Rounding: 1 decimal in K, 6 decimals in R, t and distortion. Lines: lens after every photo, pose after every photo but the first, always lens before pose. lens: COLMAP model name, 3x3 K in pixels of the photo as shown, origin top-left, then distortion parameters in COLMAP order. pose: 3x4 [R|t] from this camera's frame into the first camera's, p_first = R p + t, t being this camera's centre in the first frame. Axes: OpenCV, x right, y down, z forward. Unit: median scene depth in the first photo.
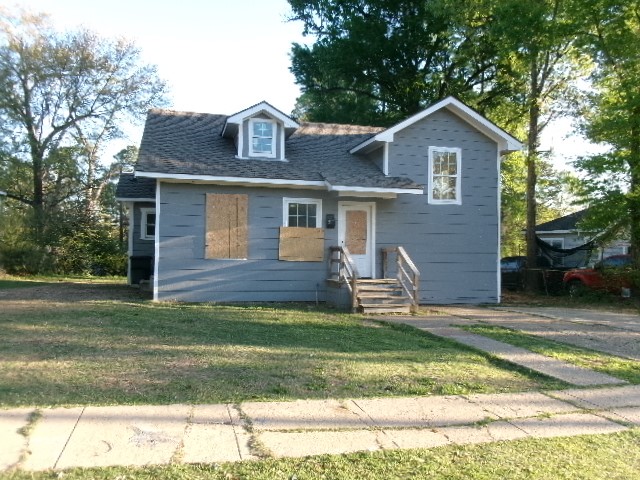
lens RADIAL K [[517.4, 0, 320.7], [0, 517.4, 238.6], [0, 0, 1]] dist [-0.027834, 0.013506]
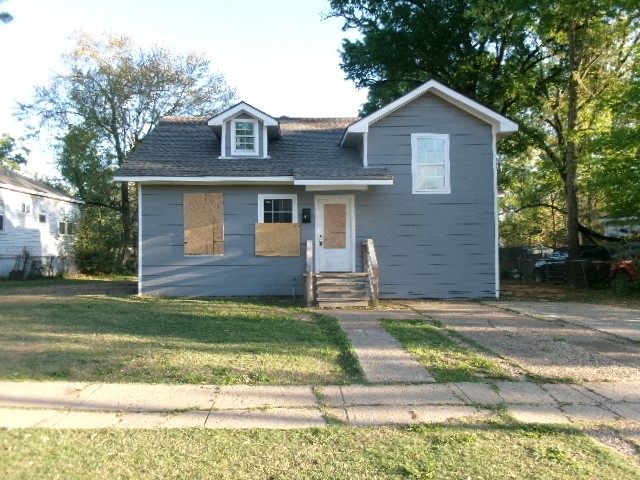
lens RADIAL K [[517.4, 0, 320.4], [0, 517.4, 239.7], [0, 0, 1]] dist [-0.027834, 0.013506]
pose [[0.975308, -0.026290, -0.219279, 0.261945], [0.027747, 0.999609, 0.003571, 0.009746], [0.219099, -0.009567, 0.975656, 0.028711]]
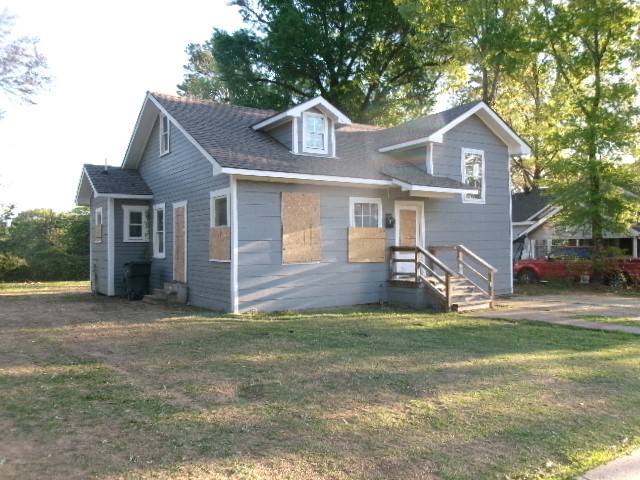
lens RADIAL K [[517.4, 0, 321.7], [0, 517.4, 239.6], [0, 0, 1]] dist [-0.027834, 0.013506]
pose [[0.946302, -0.021396, 0.322574, -0.423205], [0.016037, 0.999686, 0.019262, -0.018918], [-0.322885, -0.013055, 0.946348, 0.103322]]
